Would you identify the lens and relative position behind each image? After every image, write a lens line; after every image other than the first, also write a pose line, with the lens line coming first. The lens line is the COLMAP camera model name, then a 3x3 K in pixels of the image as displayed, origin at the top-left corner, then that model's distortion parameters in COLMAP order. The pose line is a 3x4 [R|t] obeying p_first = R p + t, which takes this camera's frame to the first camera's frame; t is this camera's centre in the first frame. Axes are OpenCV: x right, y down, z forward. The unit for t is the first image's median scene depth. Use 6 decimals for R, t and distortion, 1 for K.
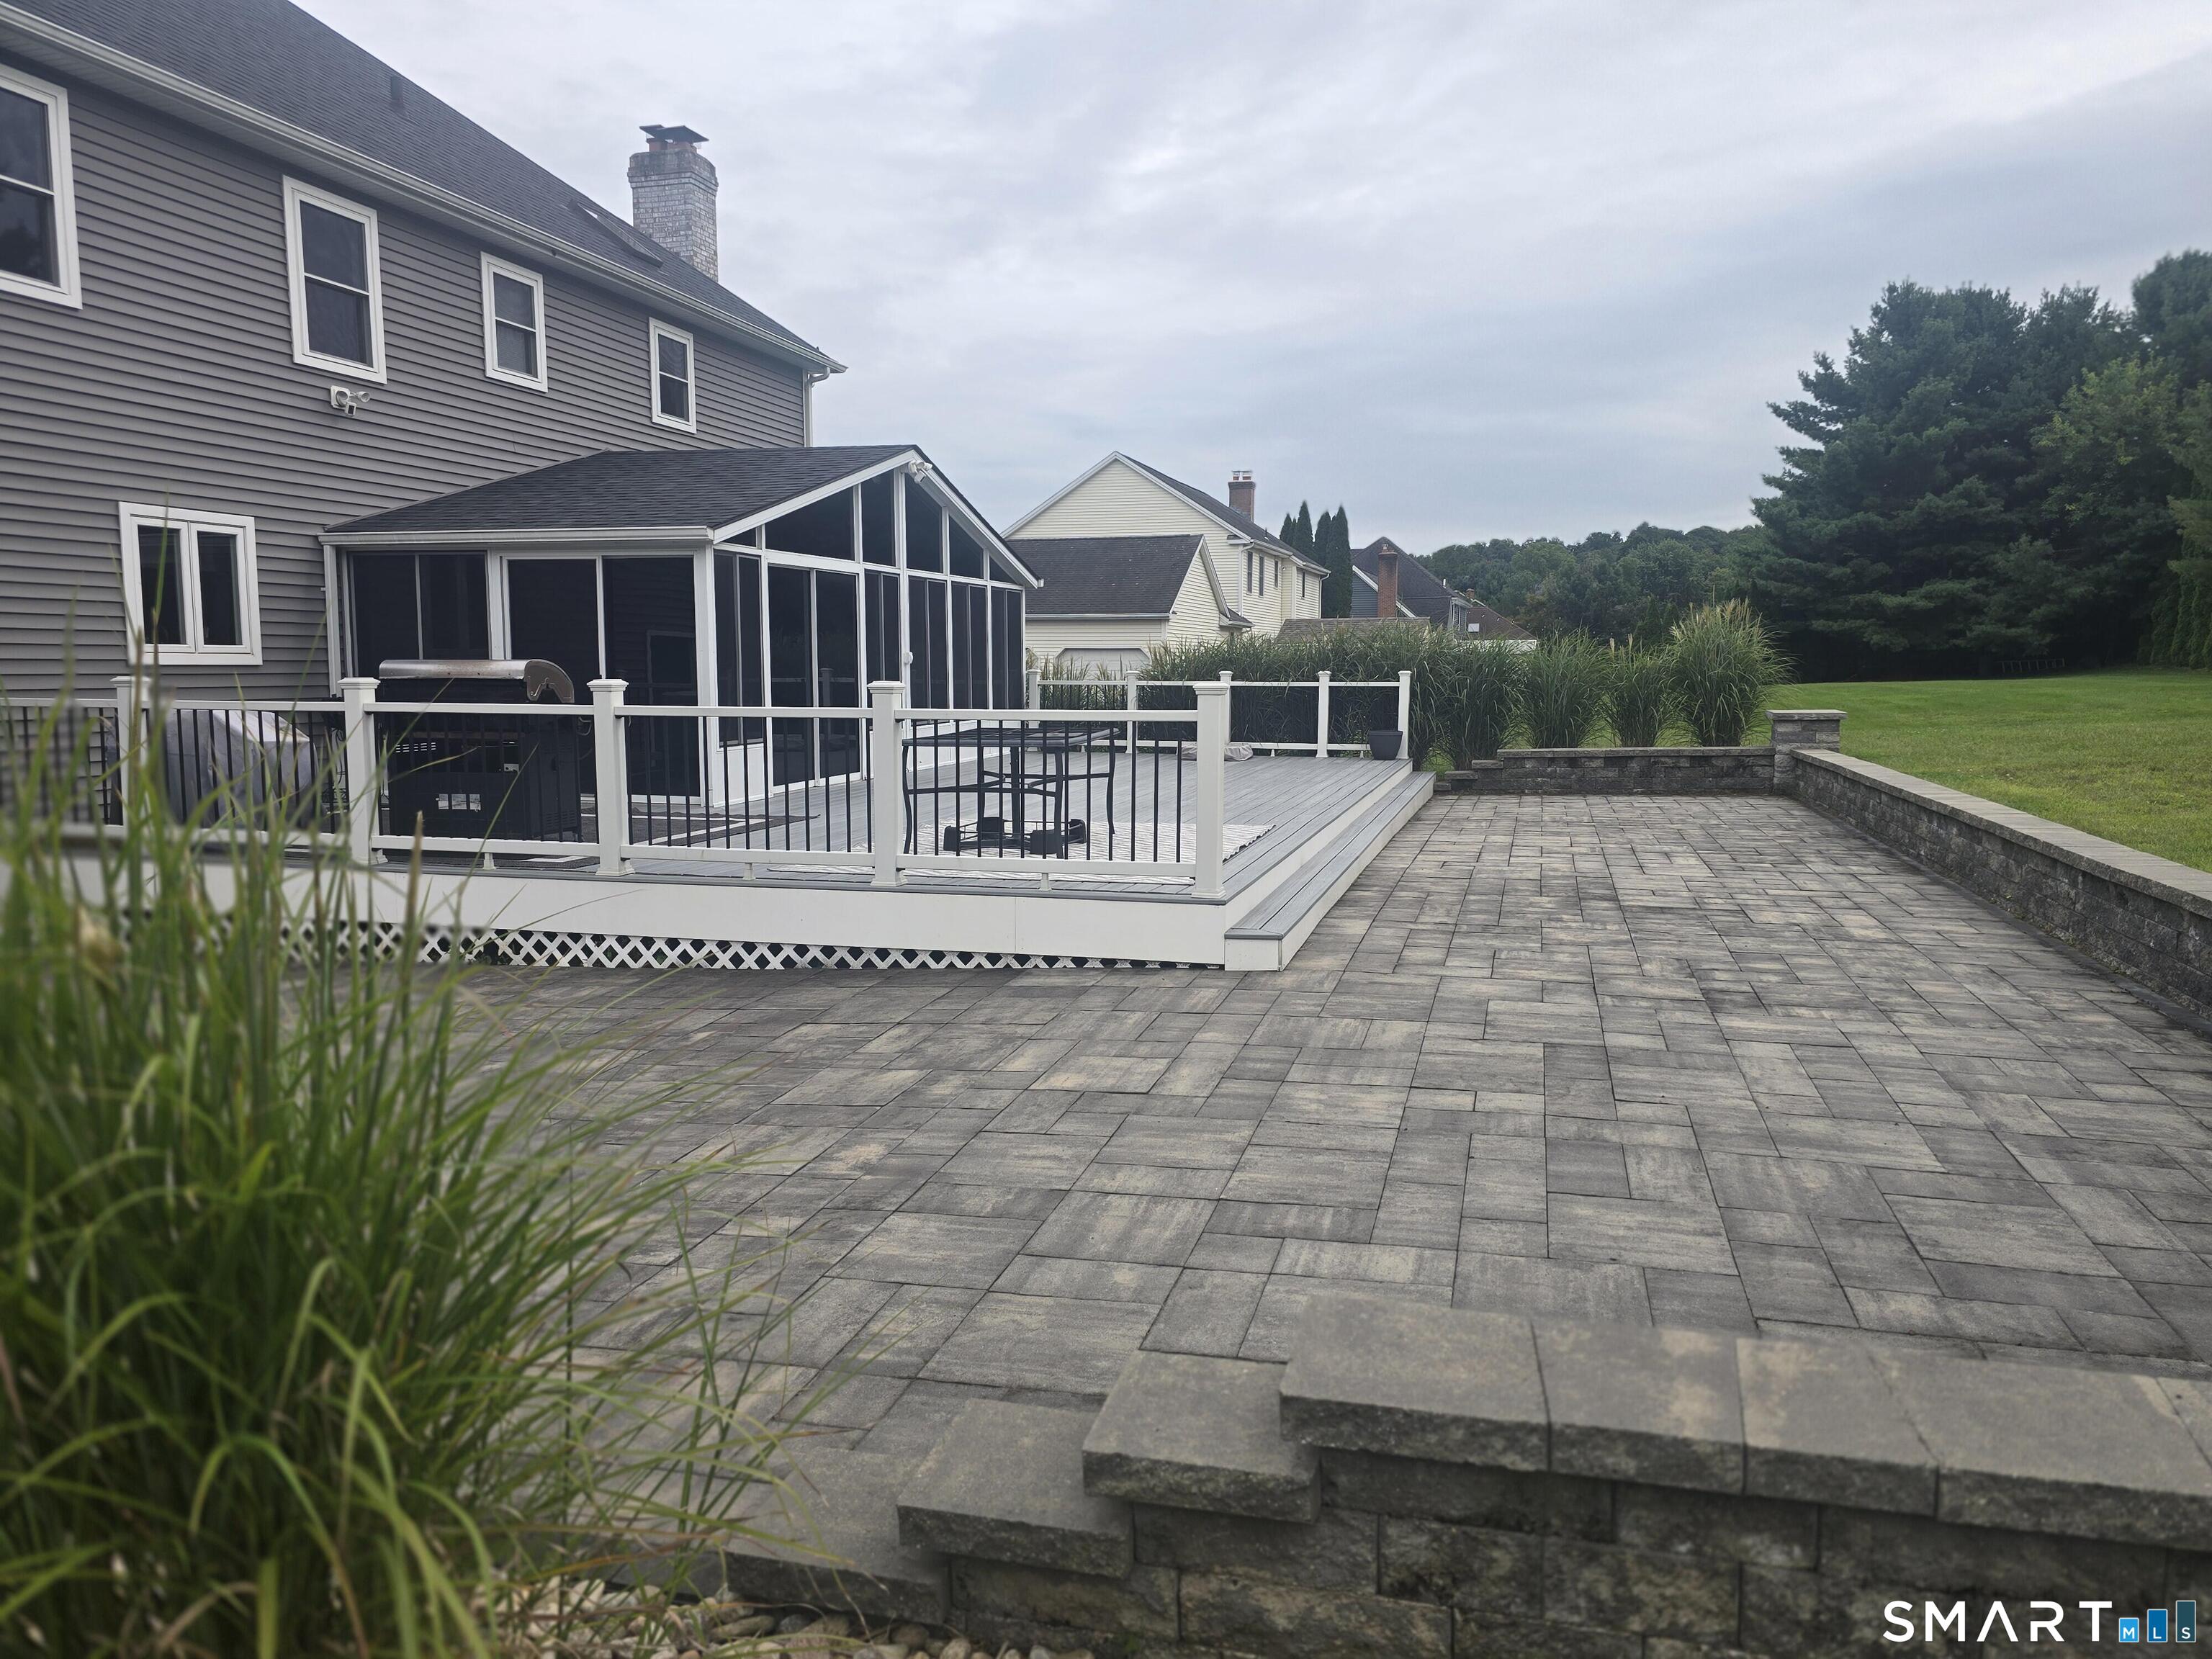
lens RADIAL K [[1476.6, 0, 1152.7], [0, 1476.6, 816.7], [0, 0, 1]] dist [0.057650, -0.052952]
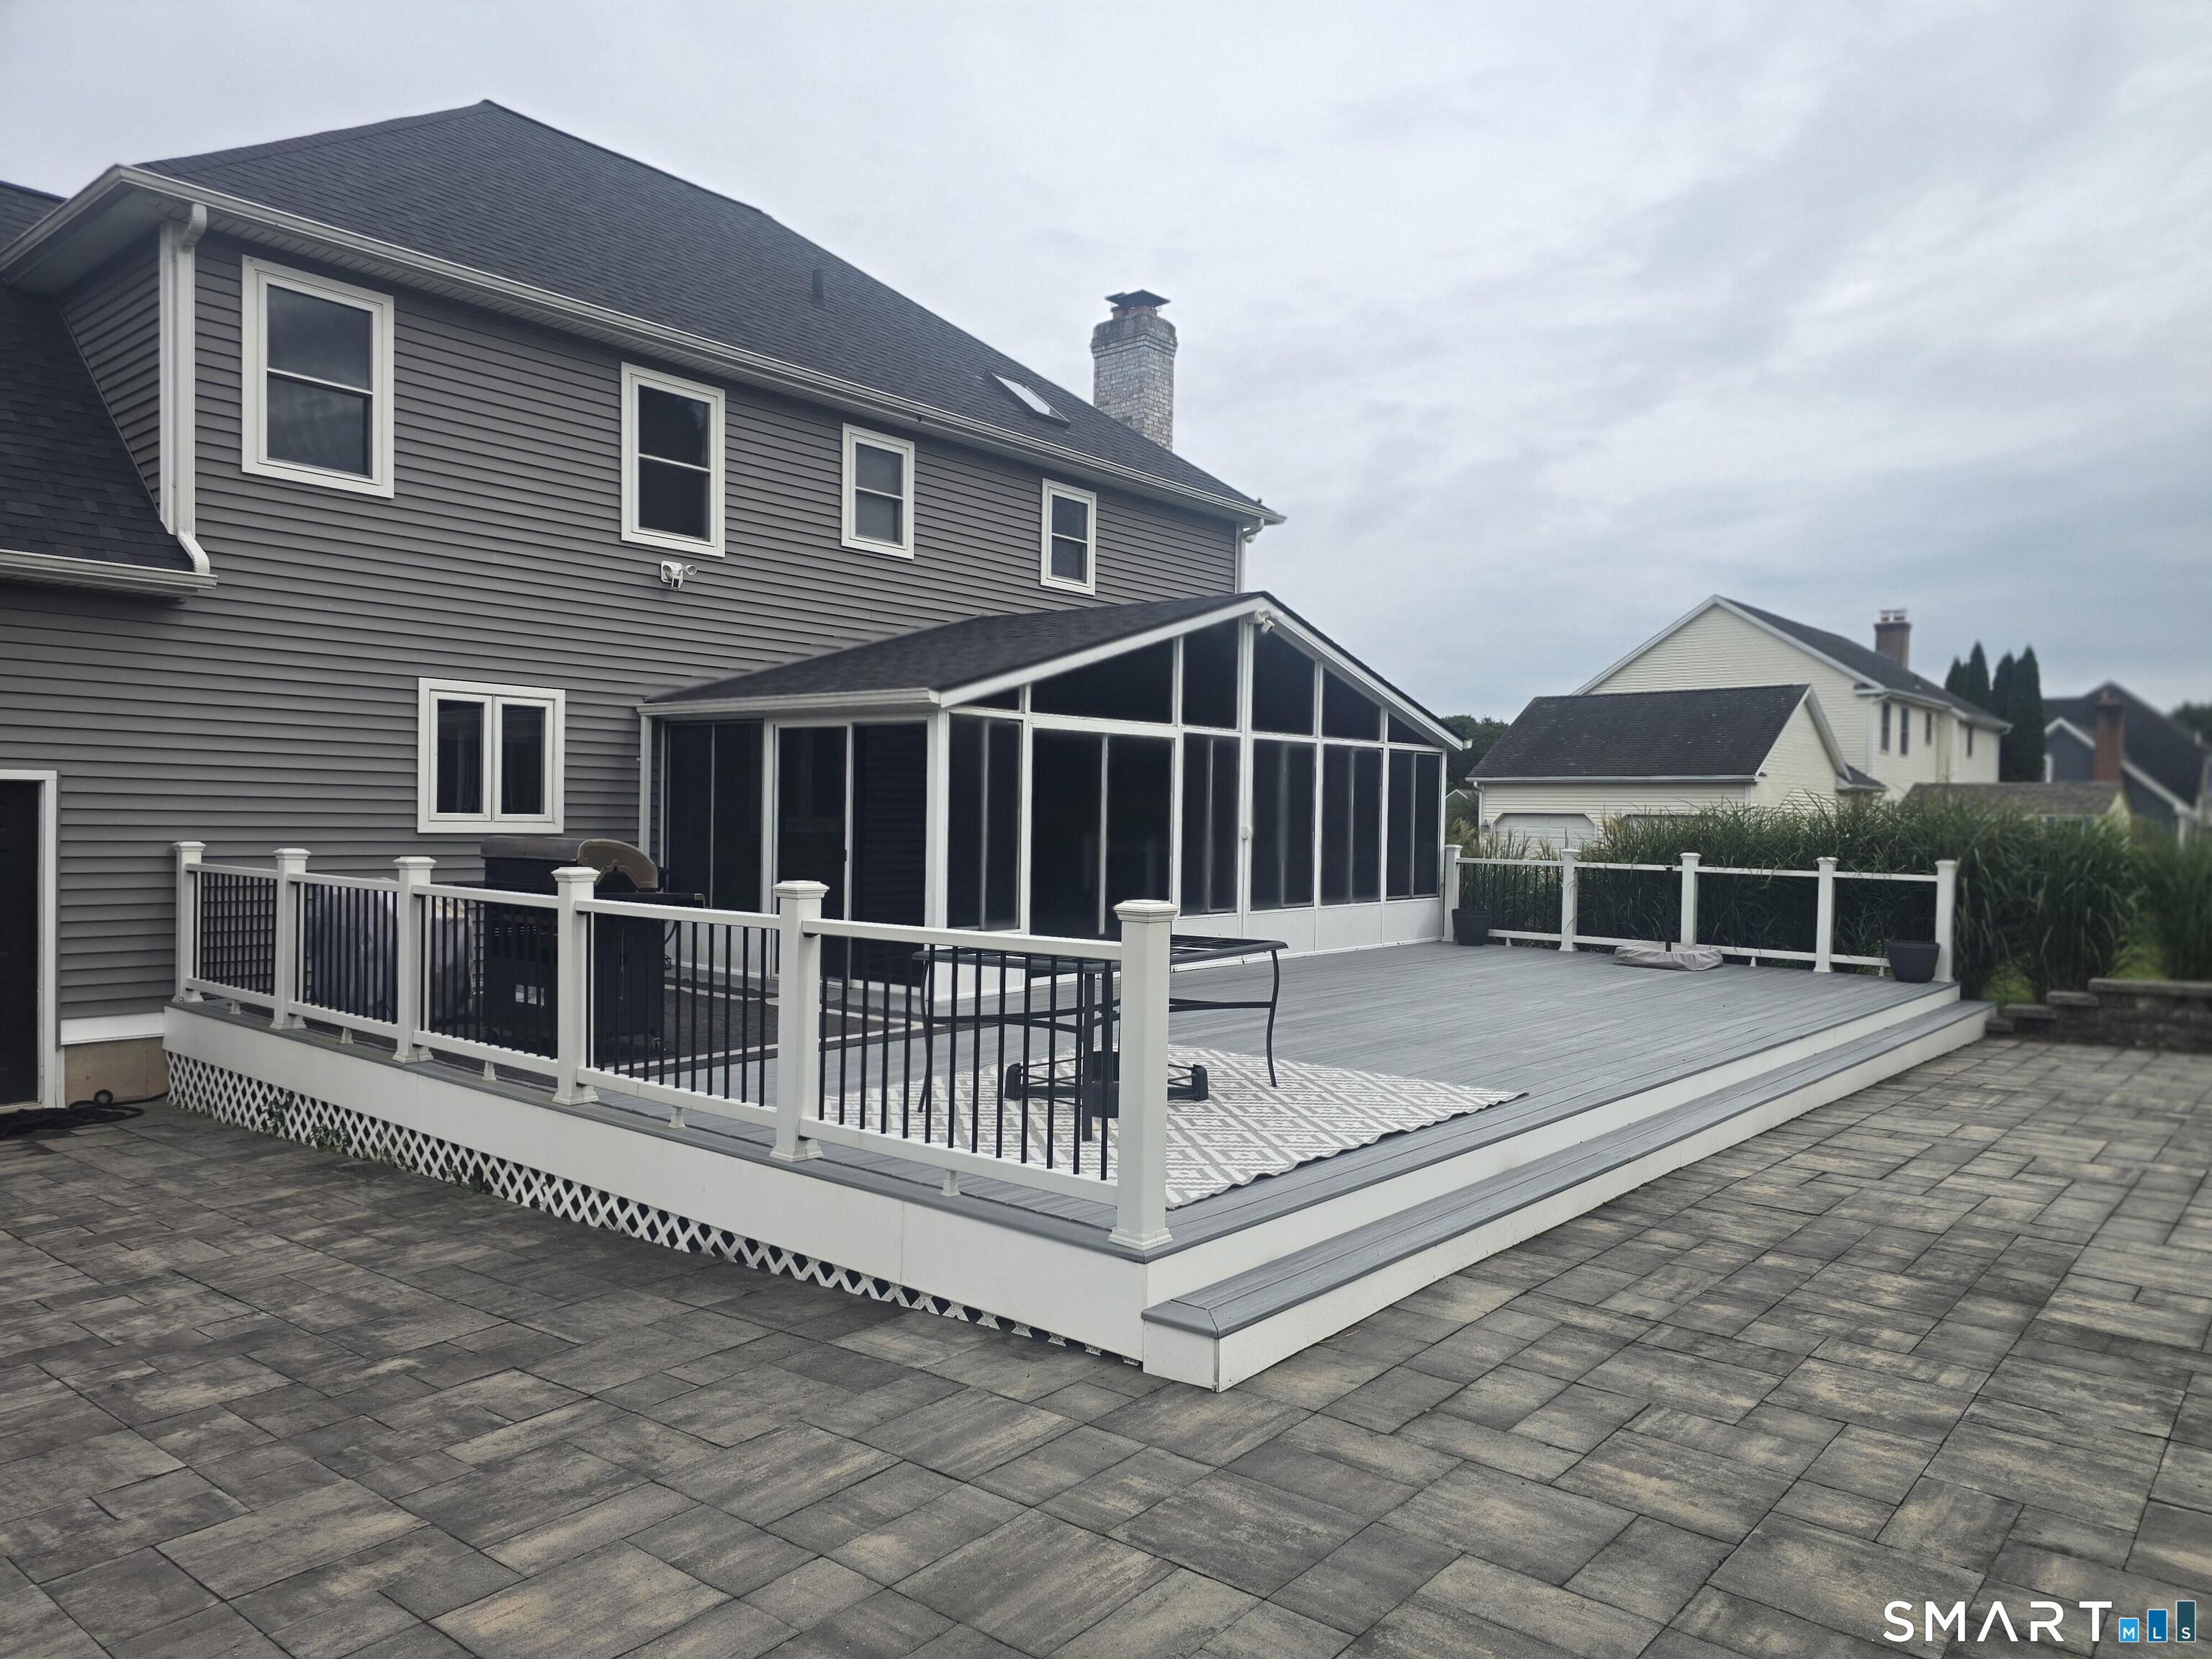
lens RADIAL K [[1476.6, 0, 1135.3], [0, 1476.6, 850.1], [0, 0, 1]] dist [0.057650, -0.052952]
pose [[0.905897, 0.024443, -0.422792, 0.181163], [-0.060426, 0.995579, -0.071916, -0.040491], [0.419165, 0.090696, 0.903369, 0.248848]]
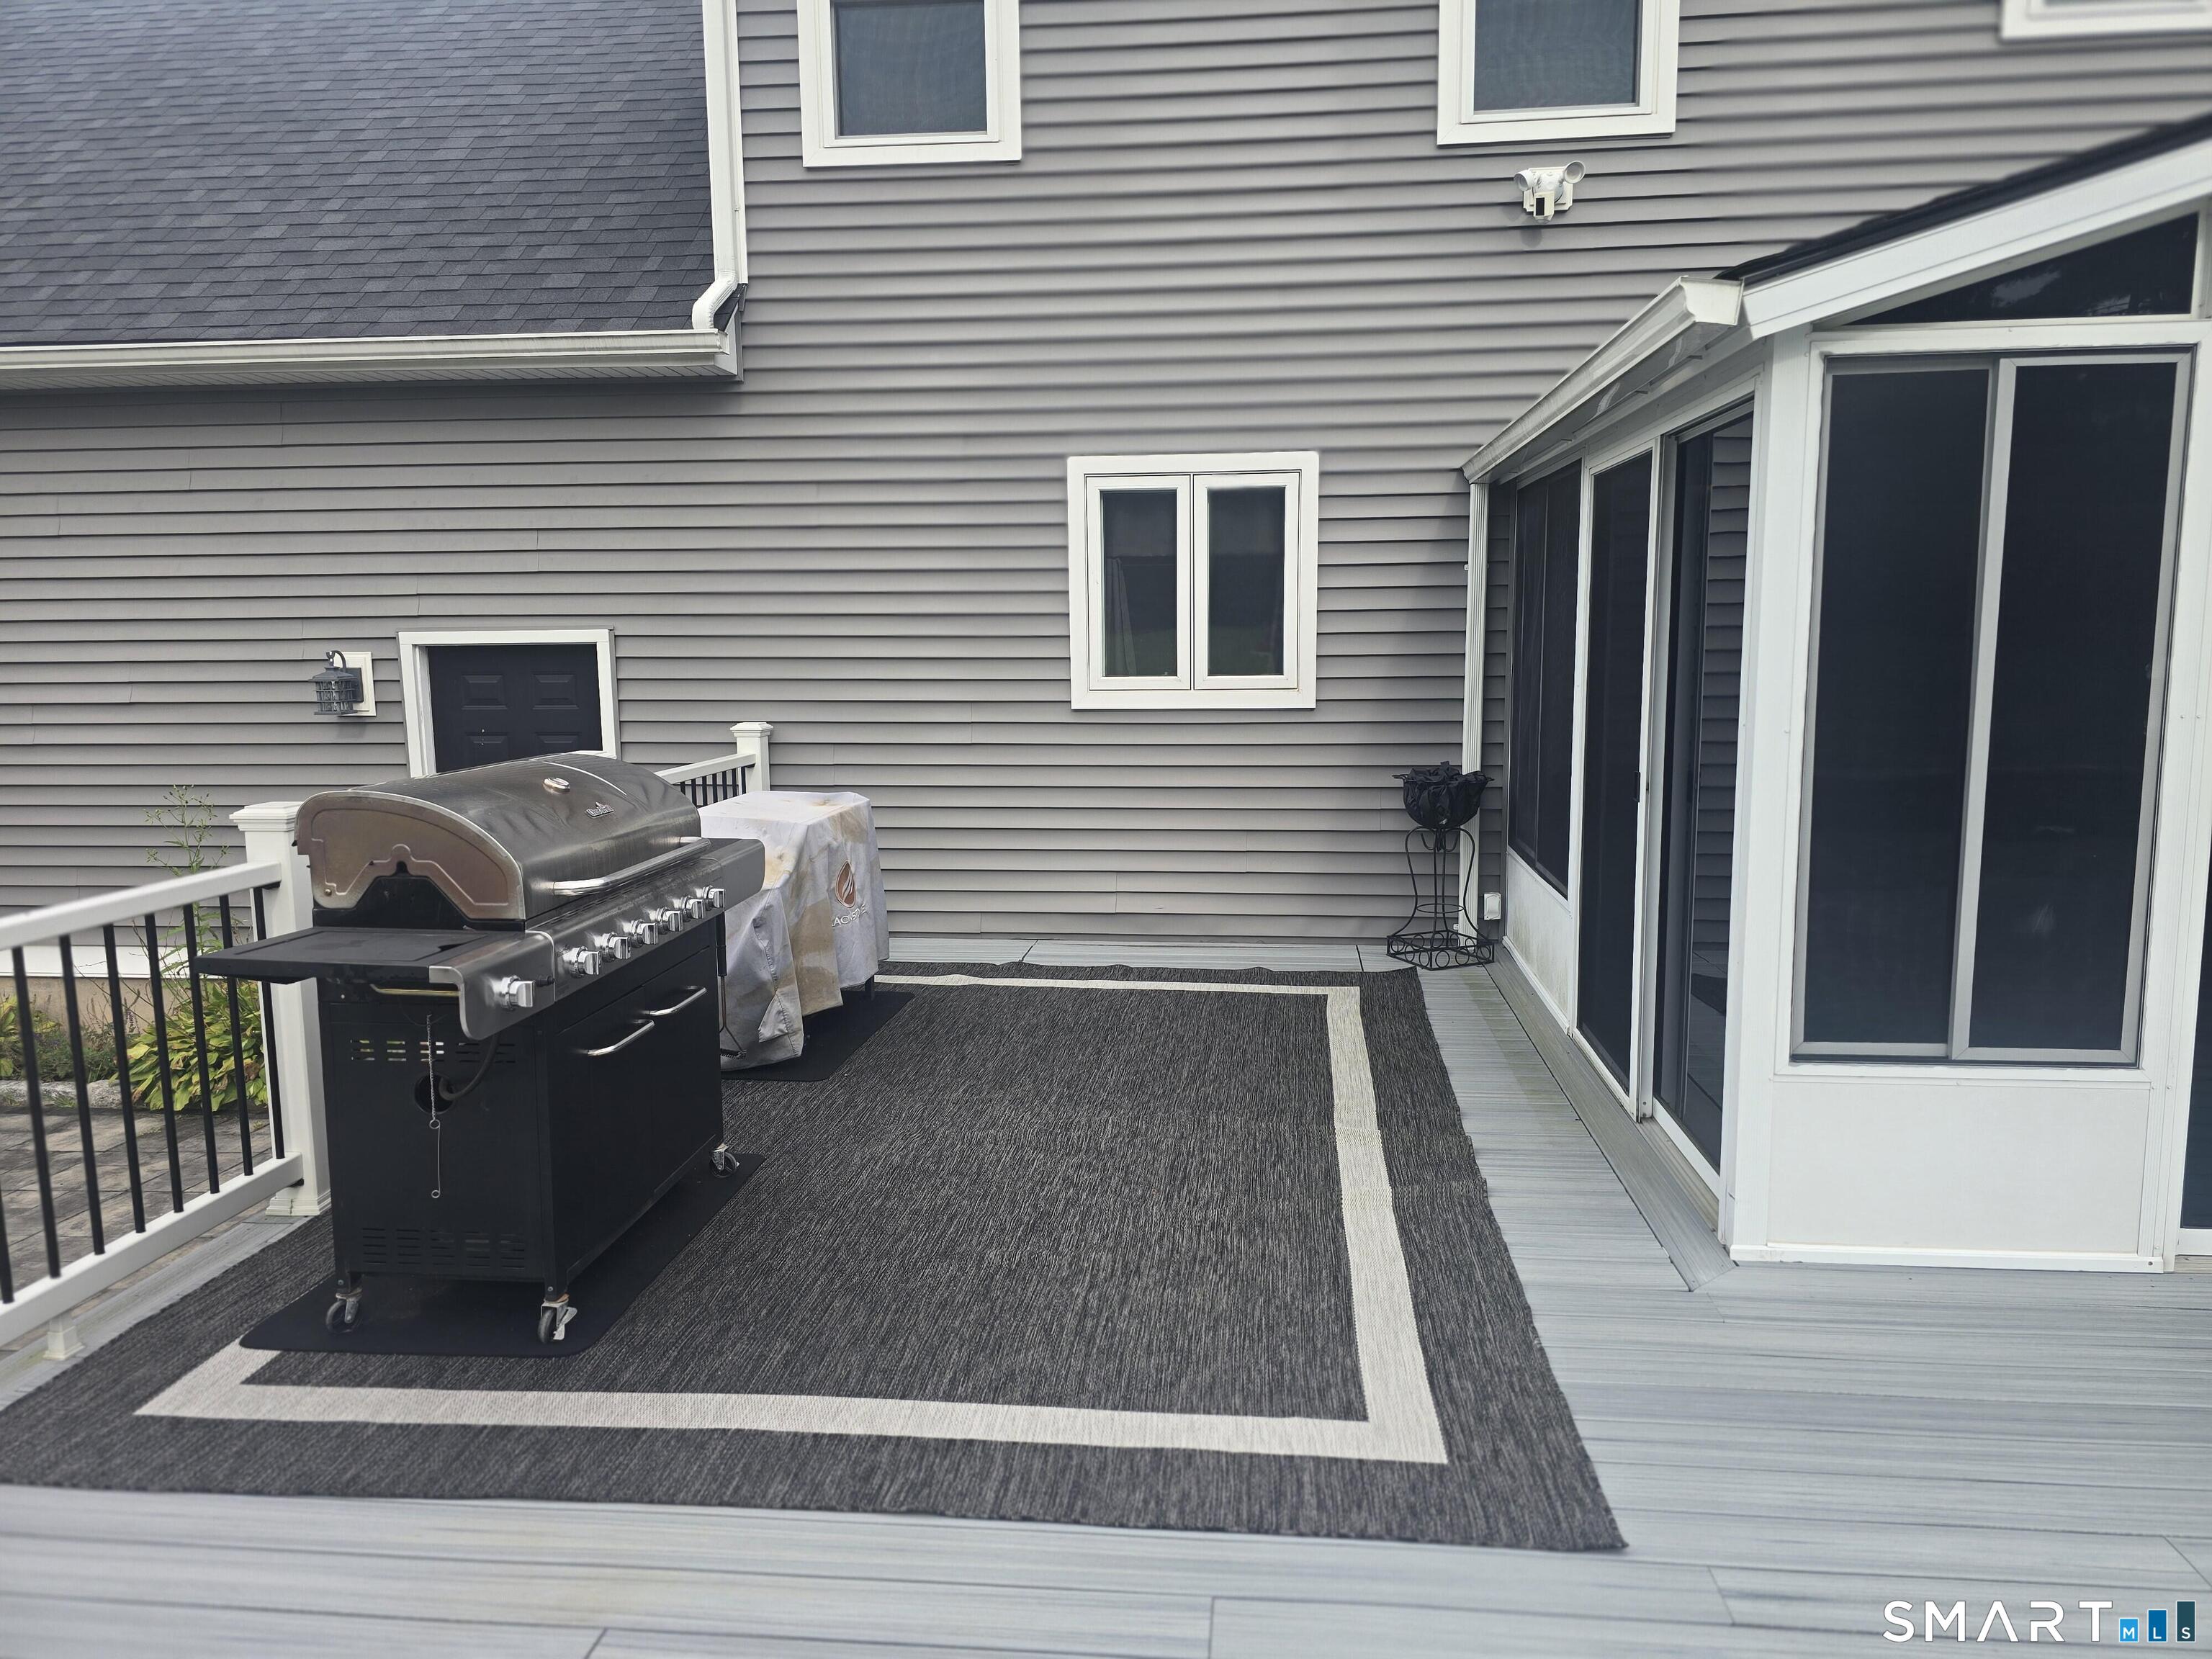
lens RADIAL K [[1476.6, 0, 1130.2], [0, 1476.6, 832.0], [0, 0, 1]] dist [0.057650, -0.052952]
pose [[0.156845, 0.130940, -0.978905, -0.033924], [-0.093096, 0.988719, 0.117337, -0.112677], [0.983226, 0.072729, 0.167266, 0.824148]]
